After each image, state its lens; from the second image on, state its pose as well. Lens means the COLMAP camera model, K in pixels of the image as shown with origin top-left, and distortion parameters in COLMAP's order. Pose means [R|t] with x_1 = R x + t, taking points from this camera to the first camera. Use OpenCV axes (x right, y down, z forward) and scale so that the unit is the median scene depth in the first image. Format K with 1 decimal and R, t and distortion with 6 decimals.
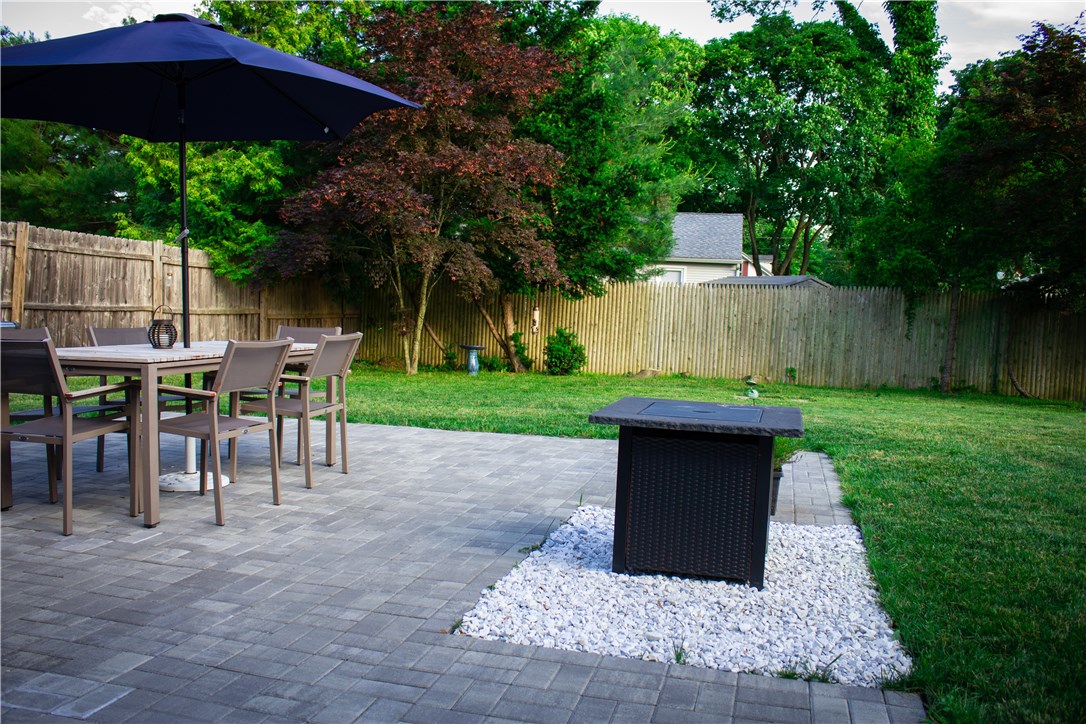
lens RADIAL K [[934.1, 0, 543.0], [0, 934.1, 362.0], [0, 0, 1]] dist [-0.090841, 0.004352]
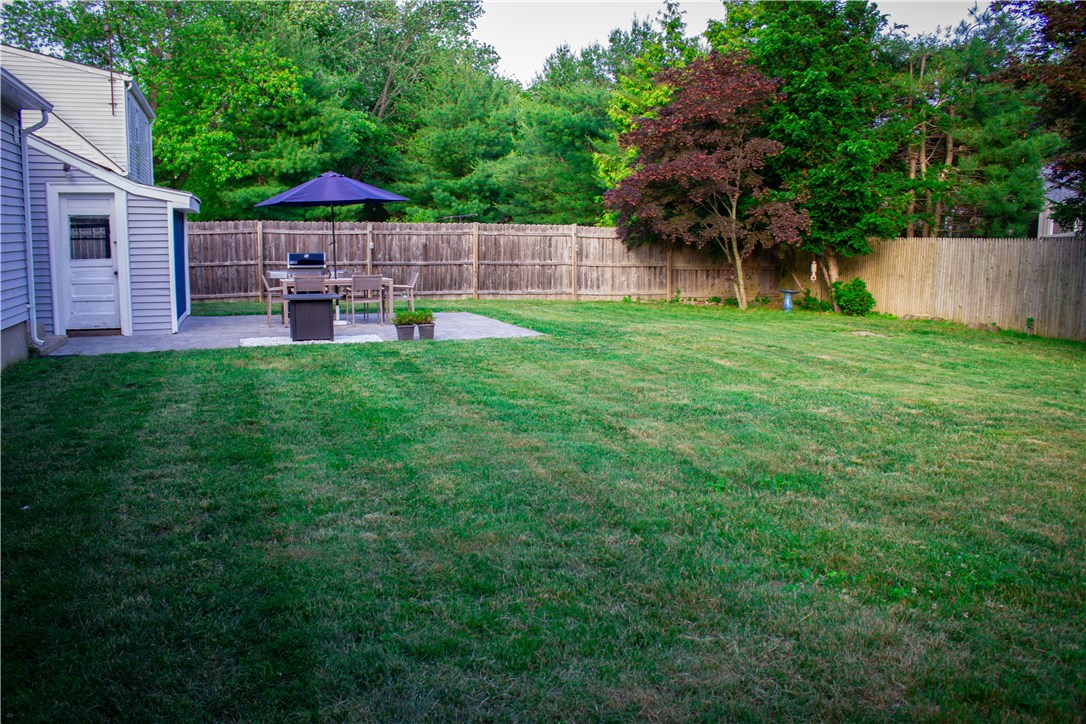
lens RADIAL K [[934.1, 0, 543.0], [0, 934.1, 362.0], [0, 0, 1]] dist [-0.090841, 0.004352]
pose [[0.557896, 0.079042, -0.826138, 1.043451], [-0.037629, 0.996840, 0.069964, 0.006799], [0.829057, -0.007946, 0.559107, -0.045647]]
